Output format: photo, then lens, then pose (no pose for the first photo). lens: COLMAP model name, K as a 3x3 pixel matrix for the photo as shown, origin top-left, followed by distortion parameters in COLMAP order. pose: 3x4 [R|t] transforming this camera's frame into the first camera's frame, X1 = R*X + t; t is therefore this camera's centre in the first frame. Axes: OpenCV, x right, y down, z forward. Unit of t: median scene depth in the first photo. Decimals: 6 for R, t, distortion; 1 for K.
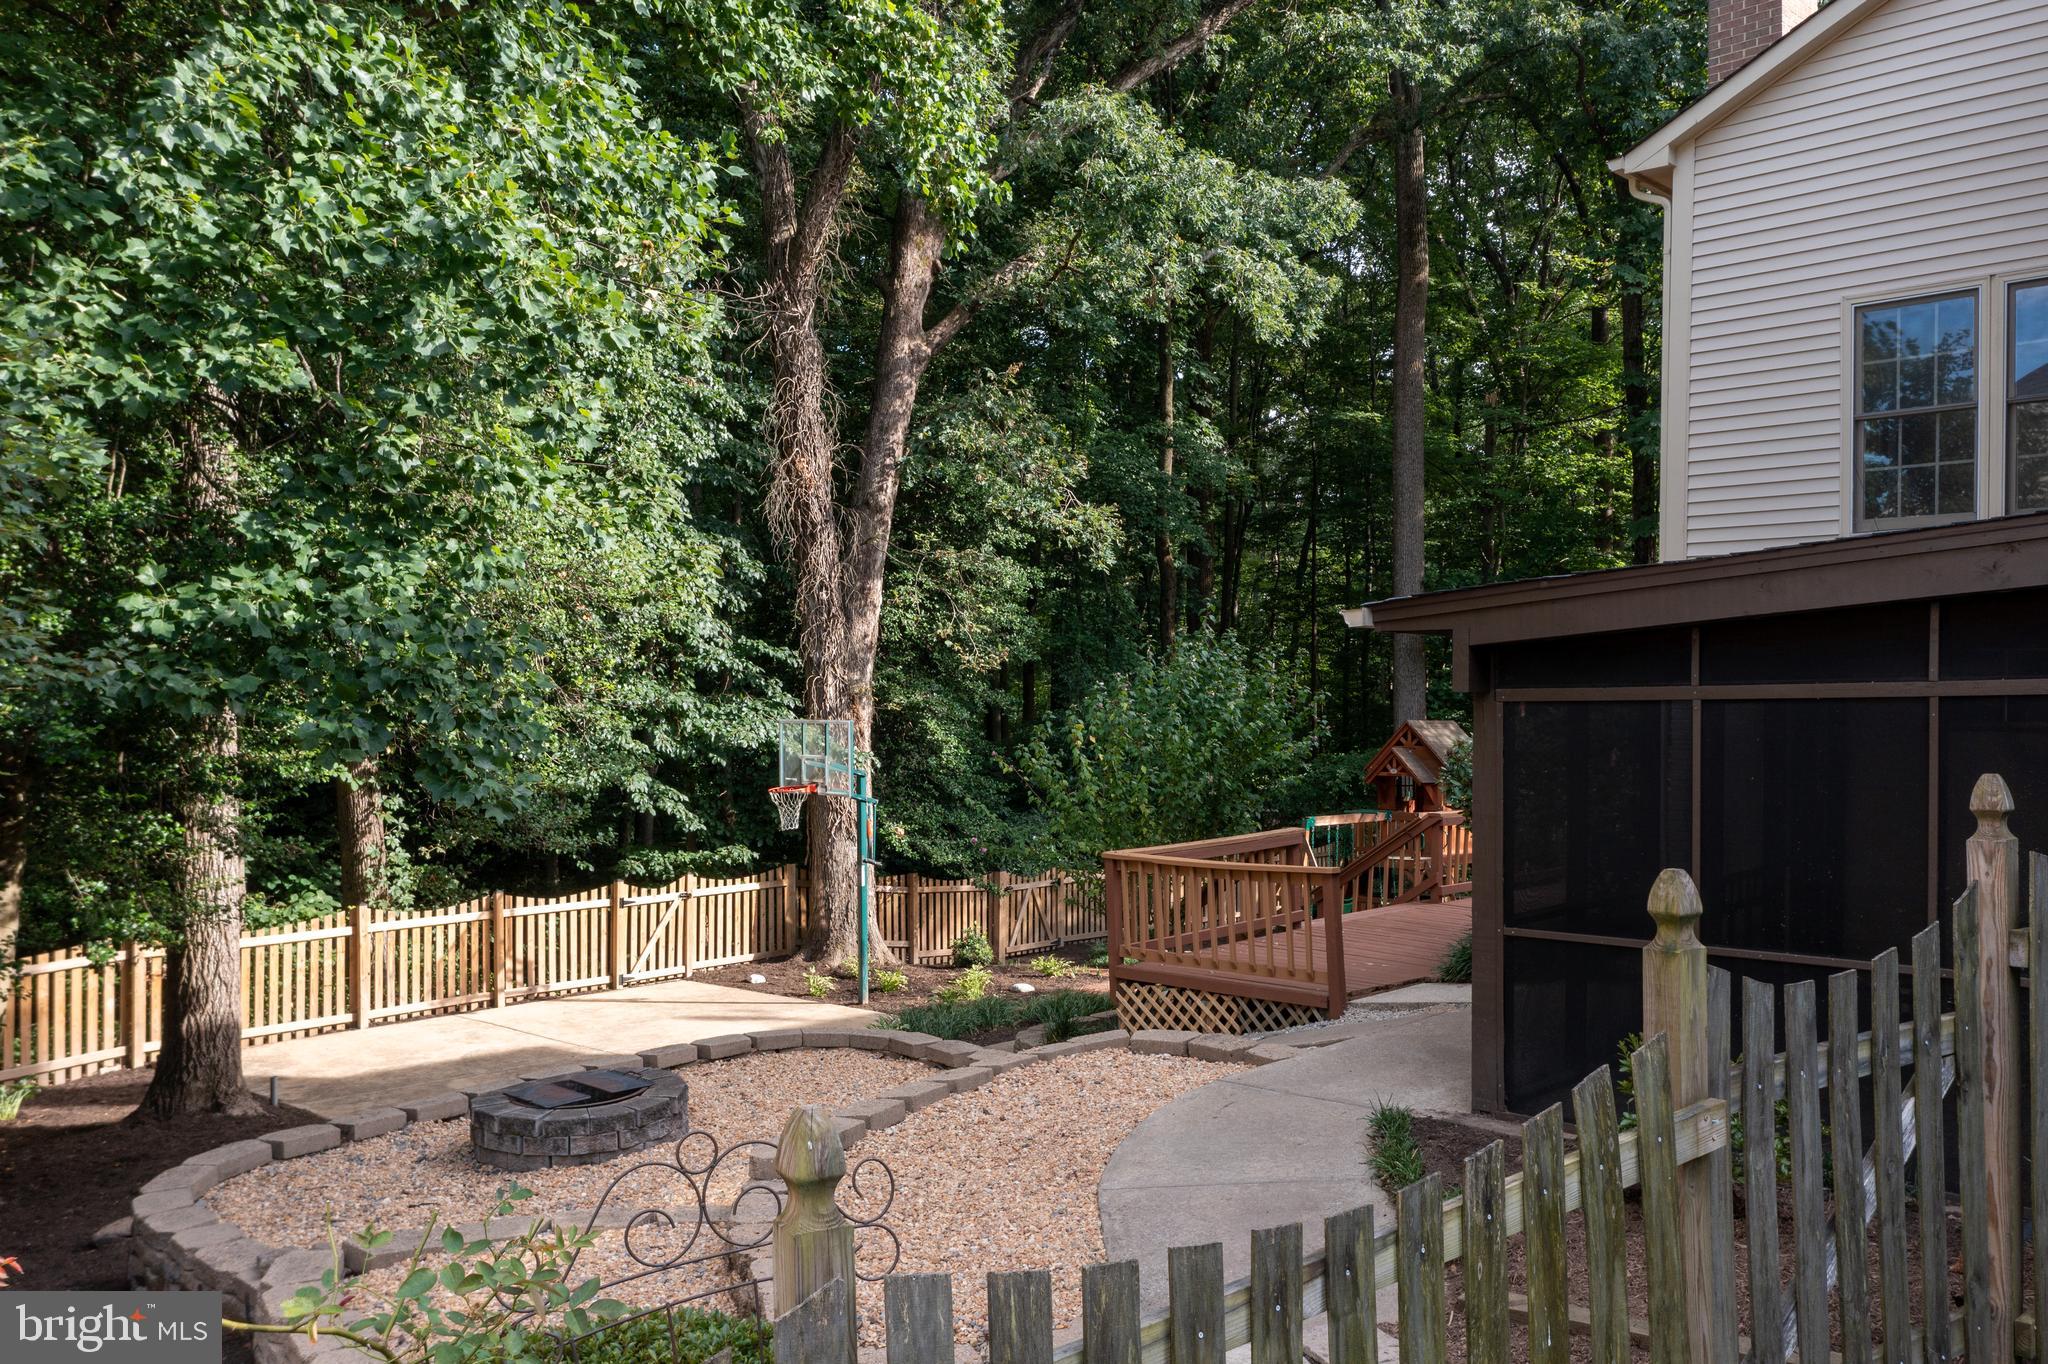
lens RADIAL K [[1612.3, 0, 1033.9], [0, 1612.3, 676.6], [0, 0, 1]] dist [-0.008044, 0.067210]
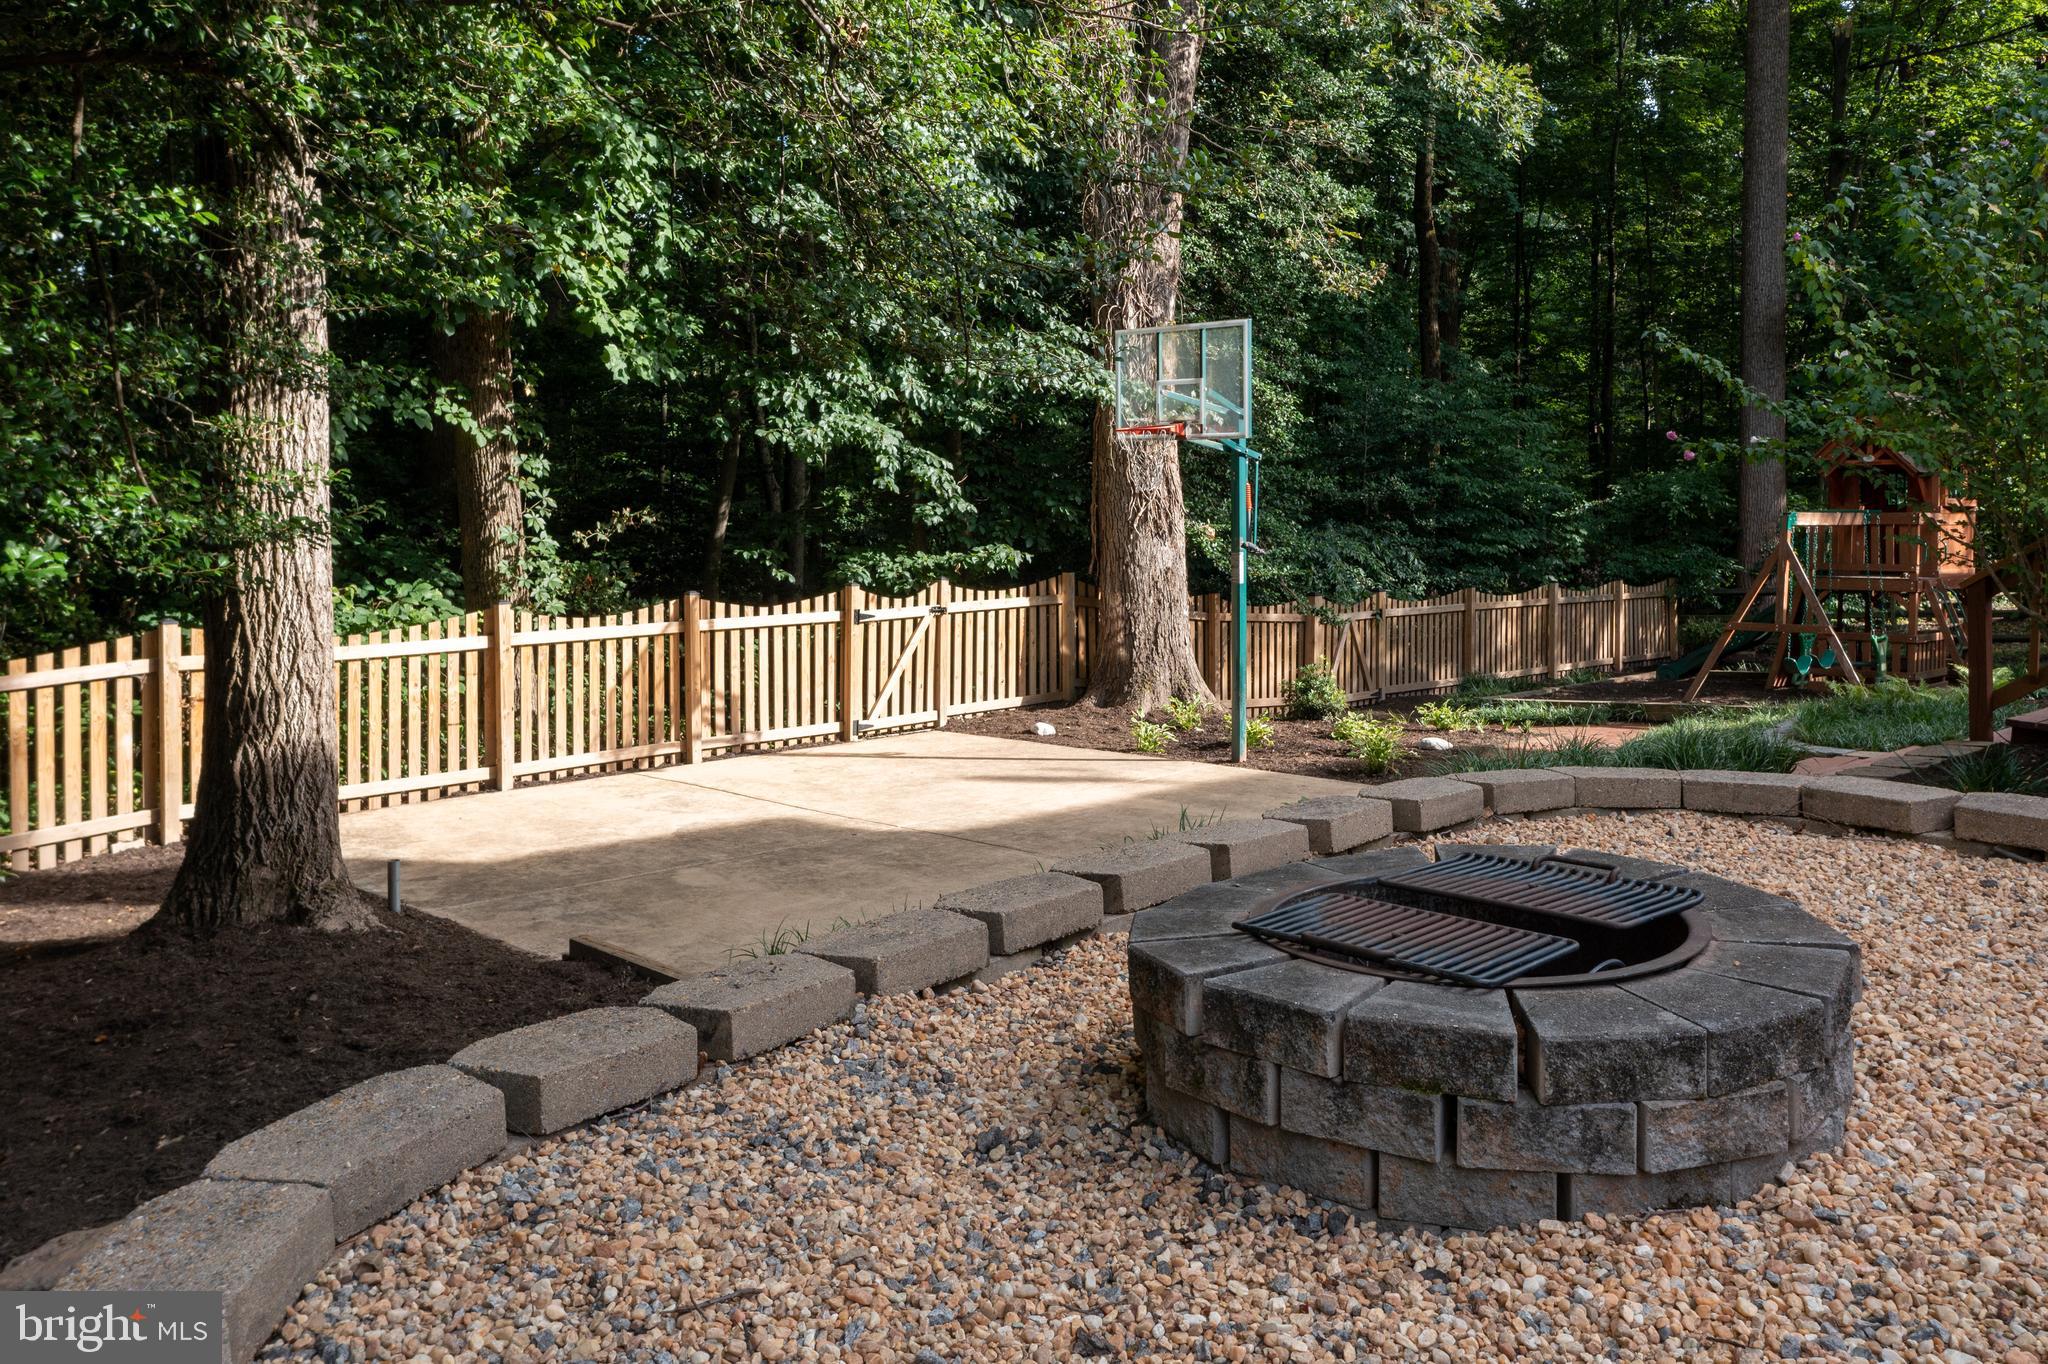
lens RADIAL K [[1648.0, 0, 1020.2], [0, 1648.0, 488.0], [0, 0, 1]] dist [-0.006022, 0.067229]
pose [[0.998929, -0.001064, -0.046252, -0.160590], [0.001811, 0.999869, 0.016109, 0.077575], [0.046228, -0.016175, 0.998800, 0.312241]]
